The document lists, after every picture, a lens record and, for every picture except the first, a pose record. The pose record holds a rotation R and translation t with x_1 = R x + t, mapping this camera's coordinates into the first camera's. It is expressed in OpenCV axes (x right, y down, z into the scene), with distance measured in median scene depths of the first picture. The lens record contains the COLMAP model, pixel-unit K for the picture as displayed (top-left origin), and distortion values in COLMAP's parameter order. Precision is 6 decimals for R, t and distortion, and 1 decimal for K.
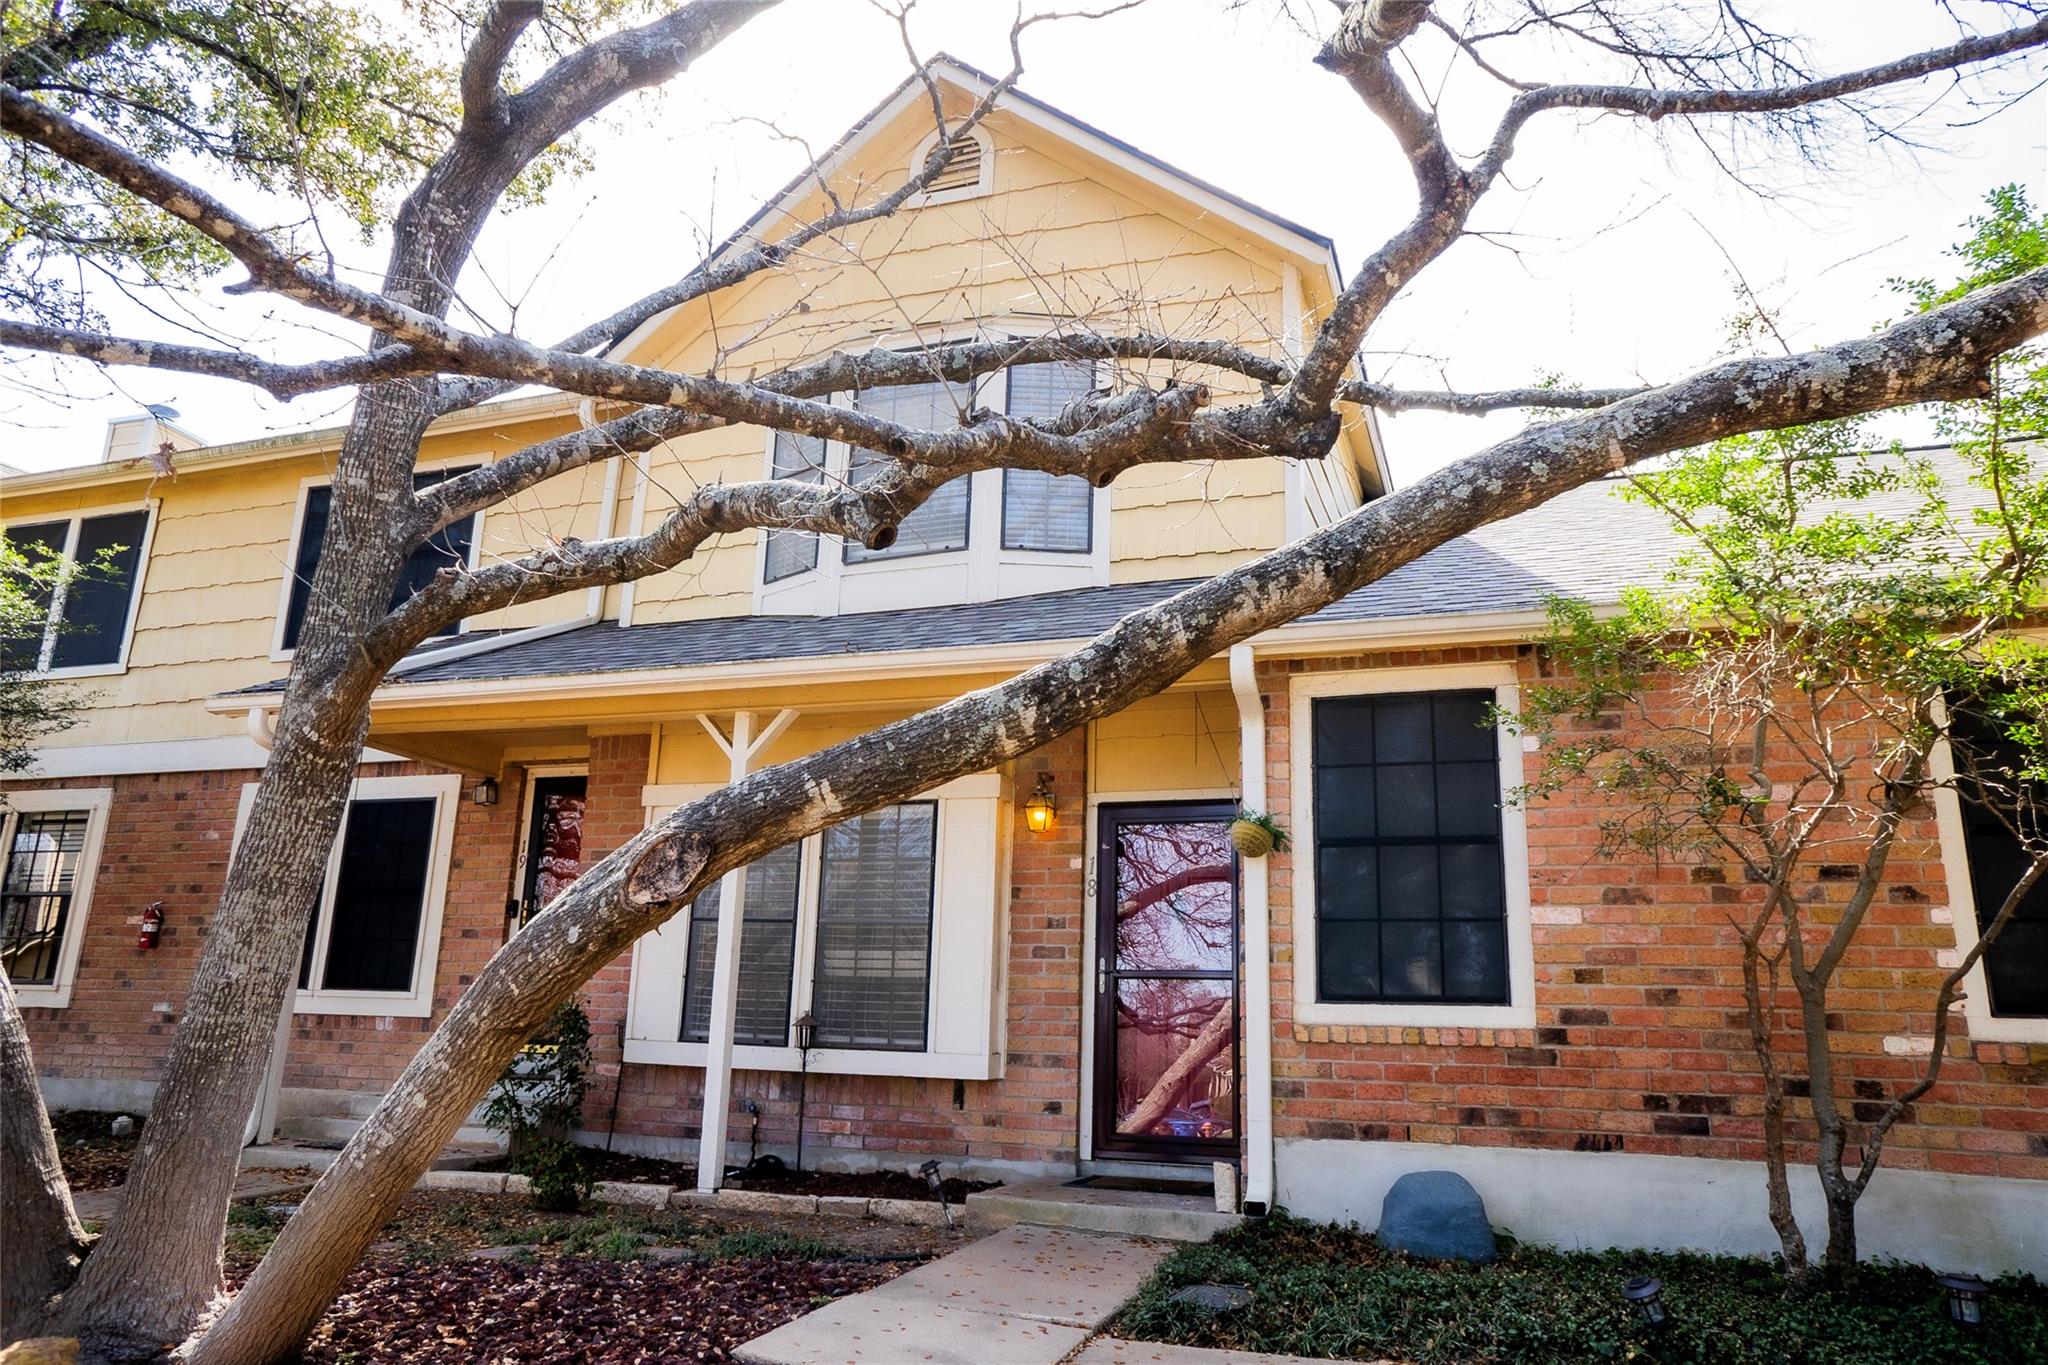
lens RADIAL K [[1393.8, 0, 1024.0], [0, 1393.8, 682.5], [0, 0, 1]] dist [-0.073302, 0.101173]
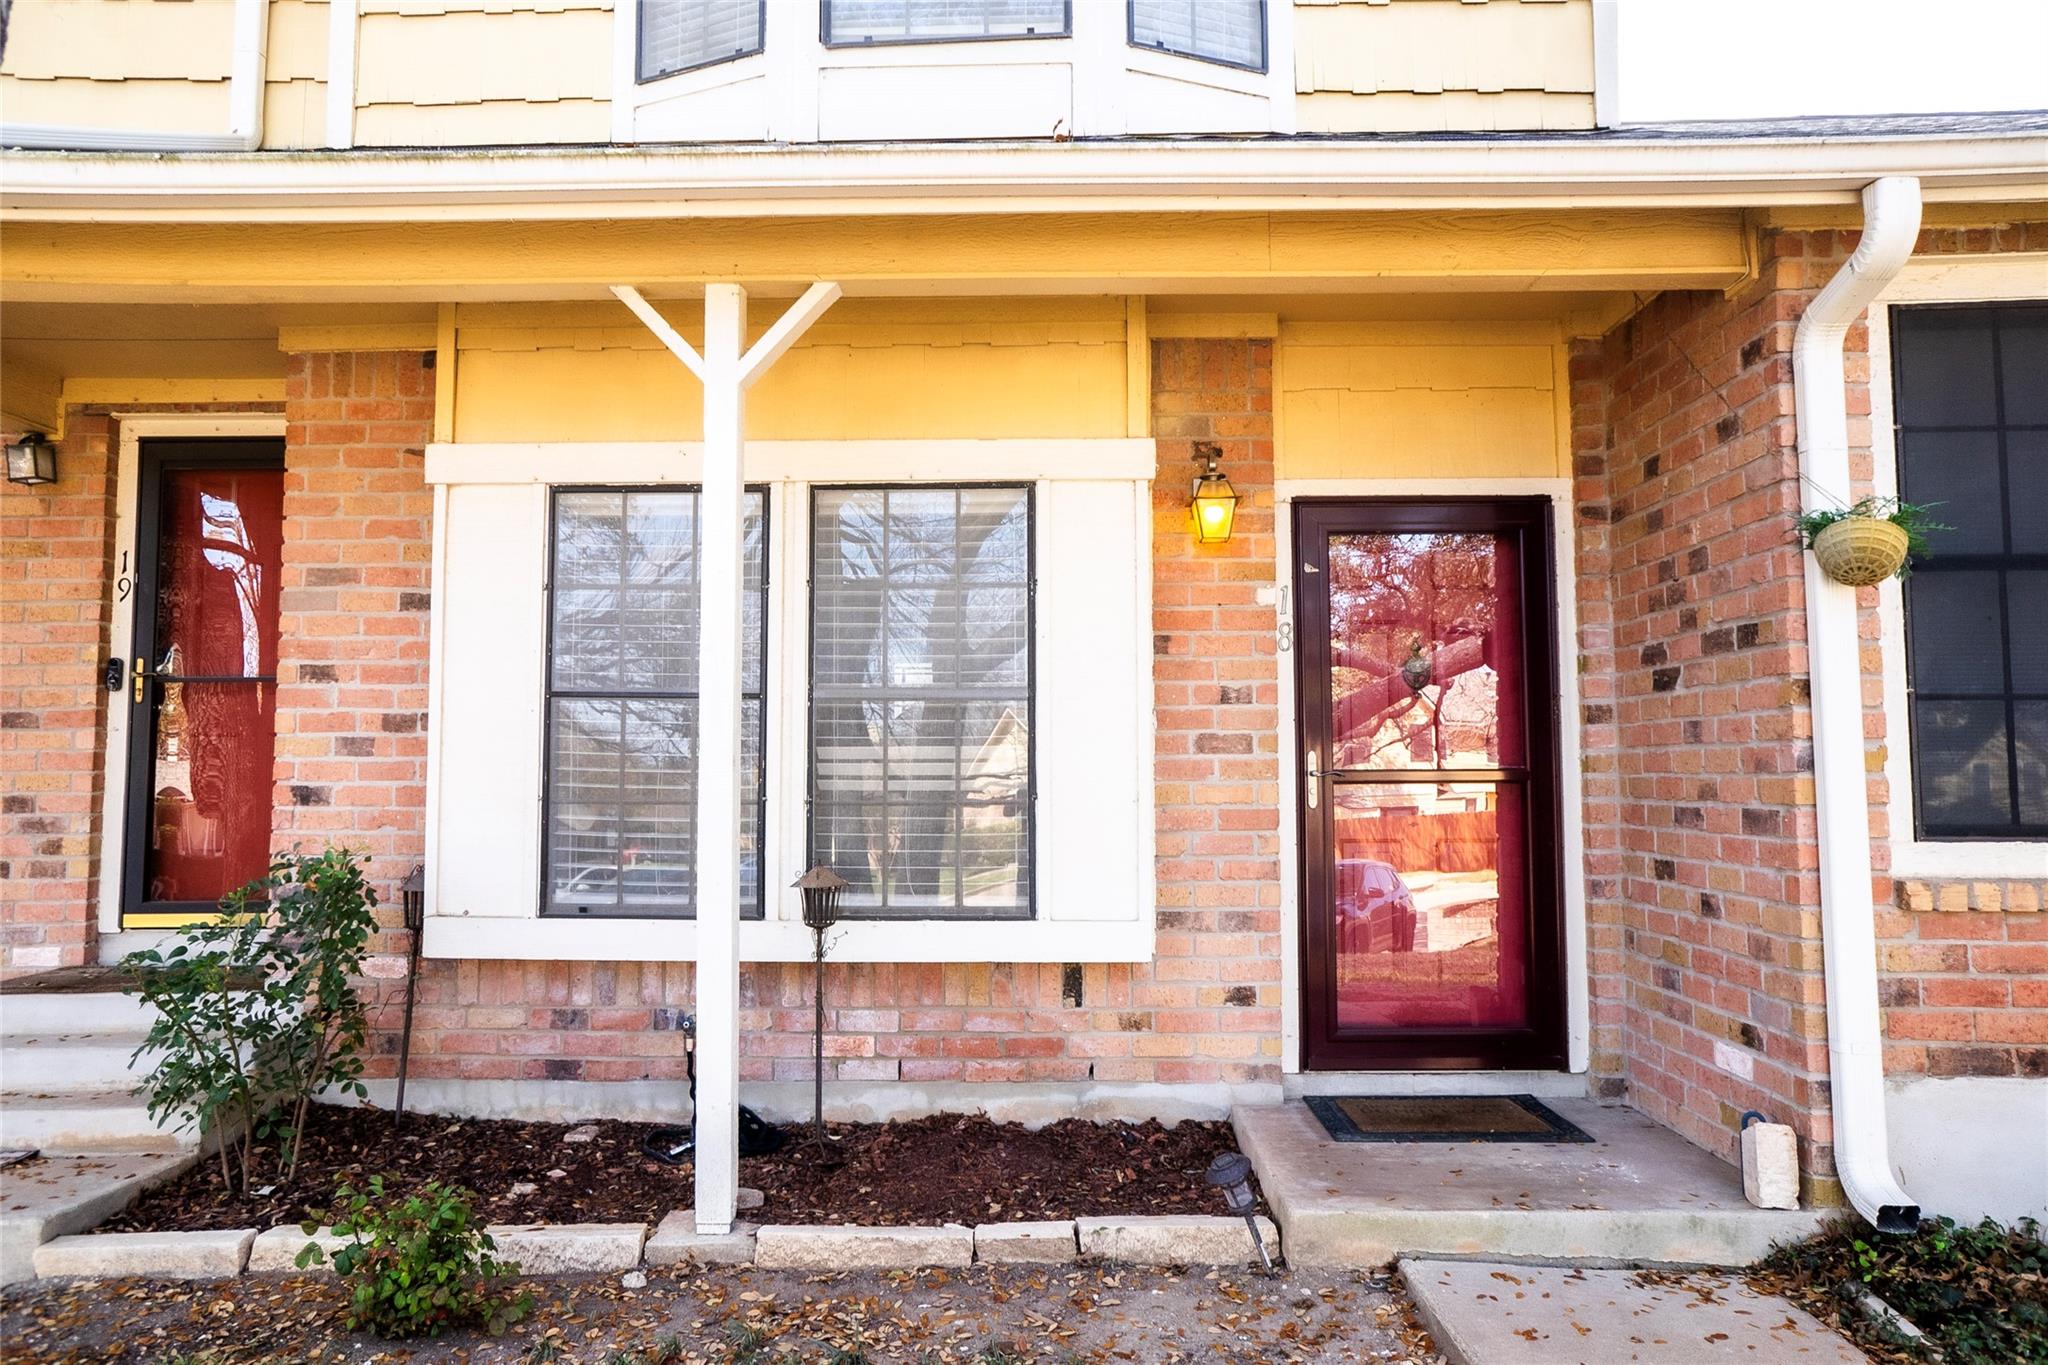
lens RADIAL K [[1393.8, 0, 1024.0], [0, 1393.8, 682.5], [0, 0, 1]] dist [-0.073302, 0.101173]
pose [[0.947825, -0.010760, 0.318611, -0.252848], [-0.048302, 0.983045, 0.176889, 0.066209], [-0.315112, -0.183049, 0.931234, 0.471603]]
